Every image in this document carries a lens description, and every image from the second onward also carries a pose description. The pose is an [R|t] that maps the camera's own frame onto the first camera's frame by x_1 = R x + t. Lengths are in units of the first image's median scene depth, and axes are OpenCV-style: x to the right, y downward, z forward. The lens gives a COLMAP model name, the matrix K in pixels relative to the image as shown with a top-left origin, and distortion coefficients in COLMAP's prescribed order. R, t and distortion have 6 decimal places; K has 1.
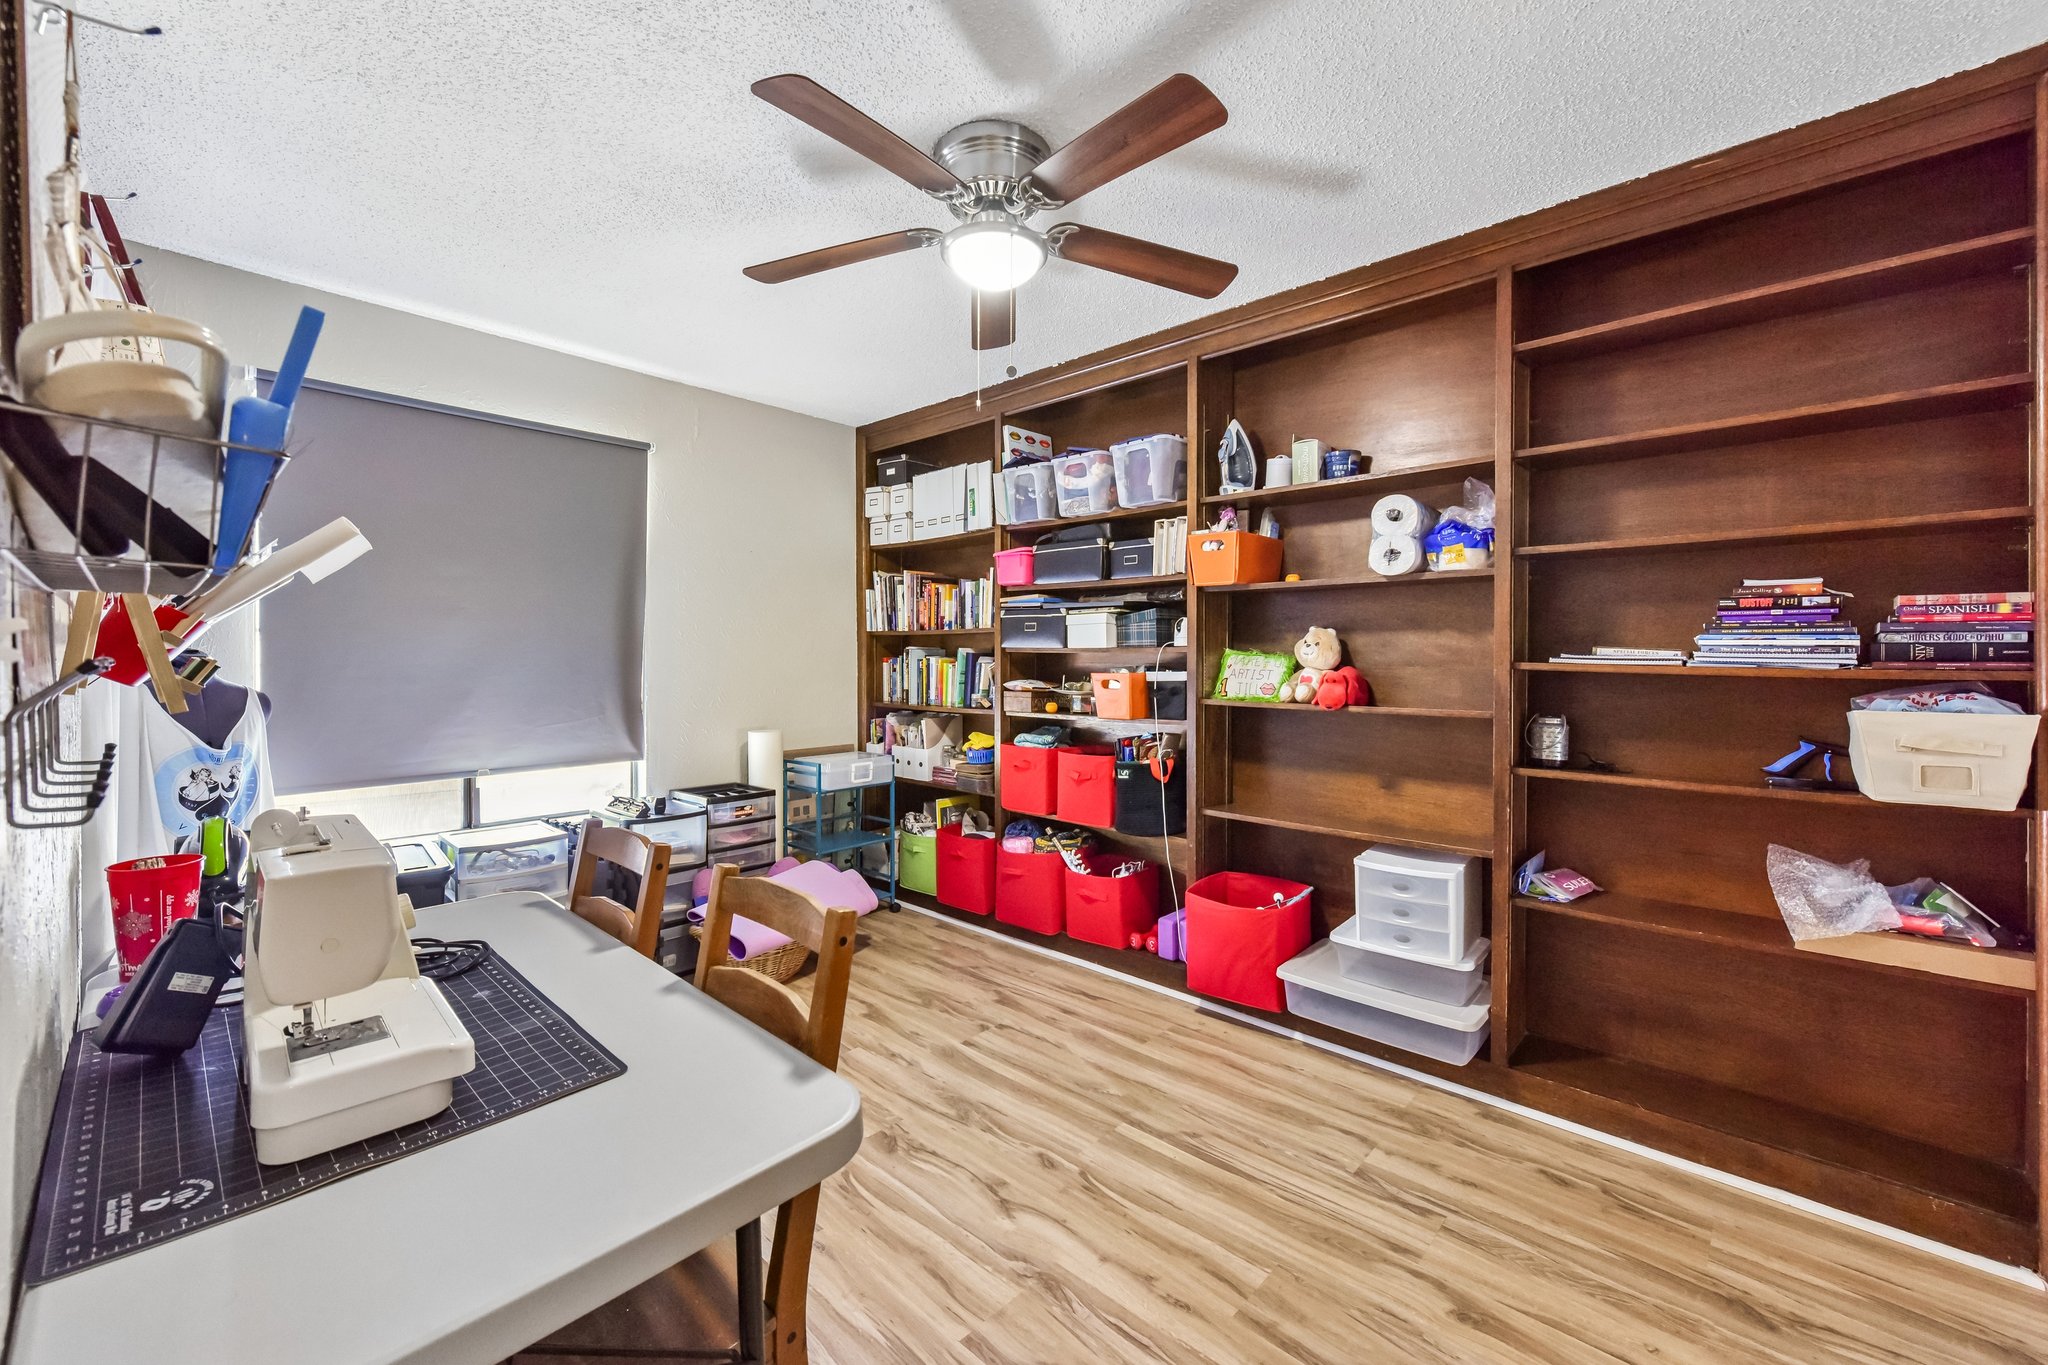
lens RADIAL K [[819.4, 0, 1035.9], [0, 819.4, 670.7], [0, 0, 1]] dist [0.001280, 0.000081]
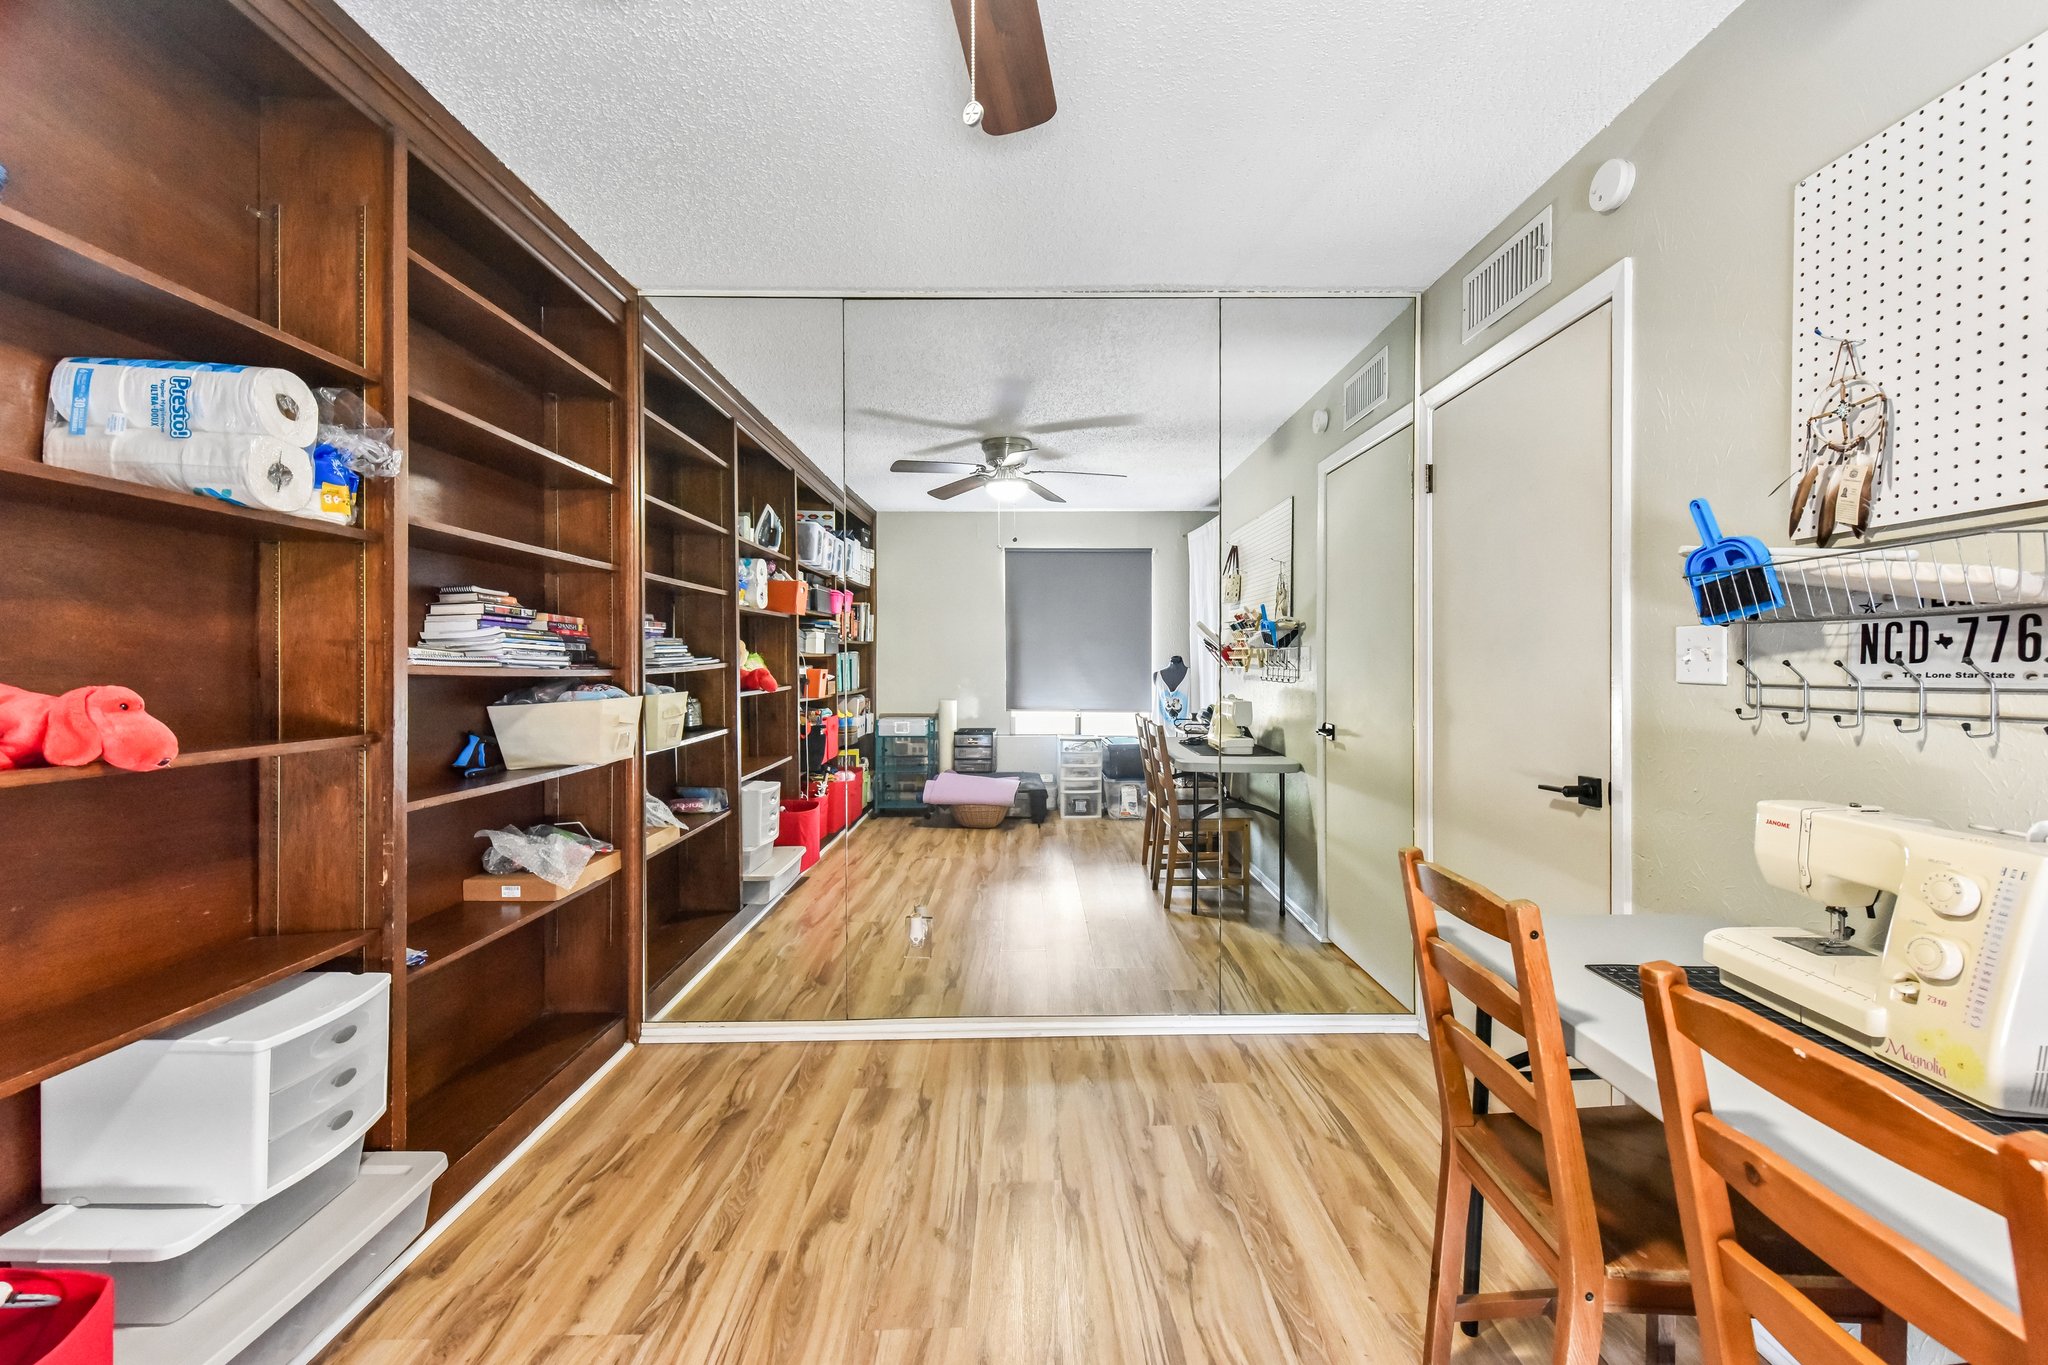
lens RADIAL K [[819.4, 0, 1035.0], [0, 819.4, 672.0], [0, 0, 1]] dist [0.001280, 0.000081]
pose [[-0.687592, -0.004256, 0.726085, -0.440820], [0.012466, 0.999766, 0.017666, -0.010908], [-0.725990, 0.021198, -0.687378, 1.331056]]
